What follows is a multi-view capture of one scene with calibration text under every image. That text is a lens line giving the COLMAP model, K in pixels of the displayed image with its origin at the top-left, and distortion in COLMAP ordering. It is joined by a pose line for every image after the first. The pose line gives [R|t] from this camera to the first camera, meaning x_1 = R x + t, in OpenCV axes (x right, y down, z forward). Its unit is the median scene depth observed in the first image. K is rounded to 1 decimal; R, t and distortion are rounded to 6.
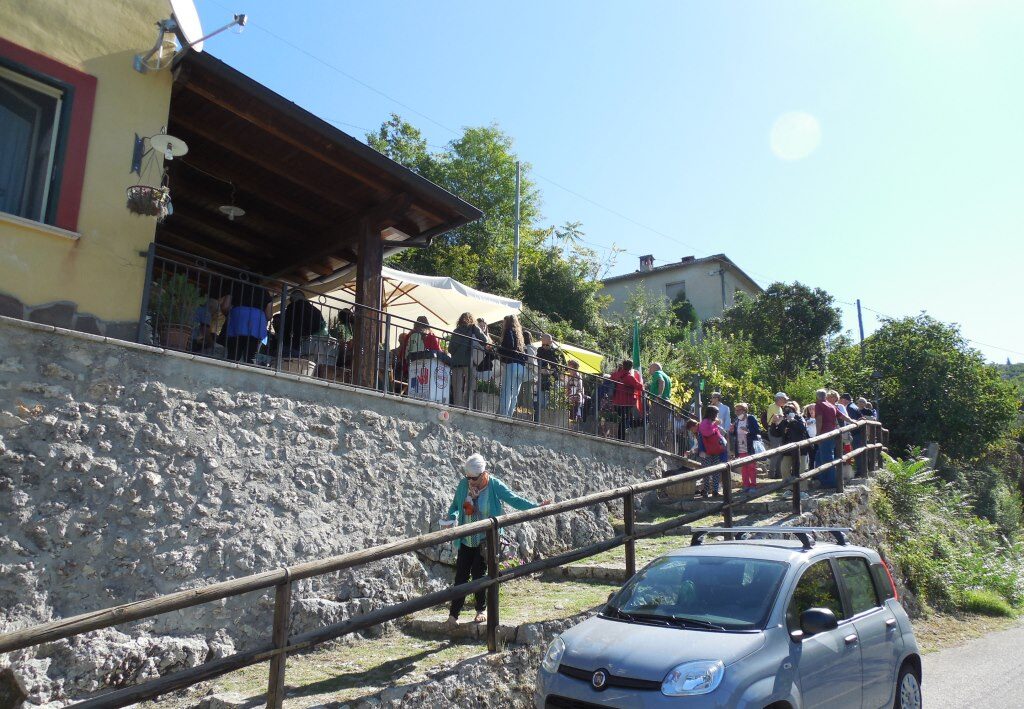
lens RADIAL K [[868.7, 0, 521.3], [0, 868.7, 354.3], [0, 0, 1]] dist [0.032613, -0.005012]
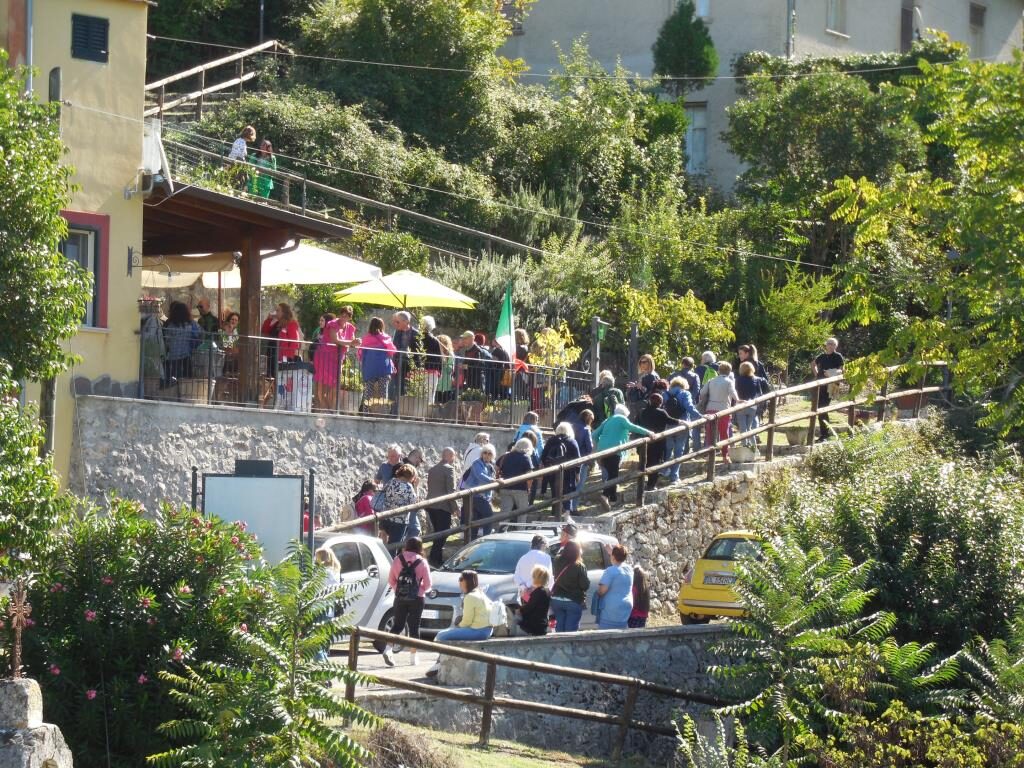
lens RADIAL K [[3980.4, 0, 513.1], [0, 3980.4, 385.3], [0, 0, 1]] dist [0.436405, 0.000000]
pose [[0.997389, 0.020160, 0.069346, -0.246668], [-0.032443, 0.982974, 0.180856, -1.168247], [-0.064519, -0.182634, 0.981062, -5.219097]]
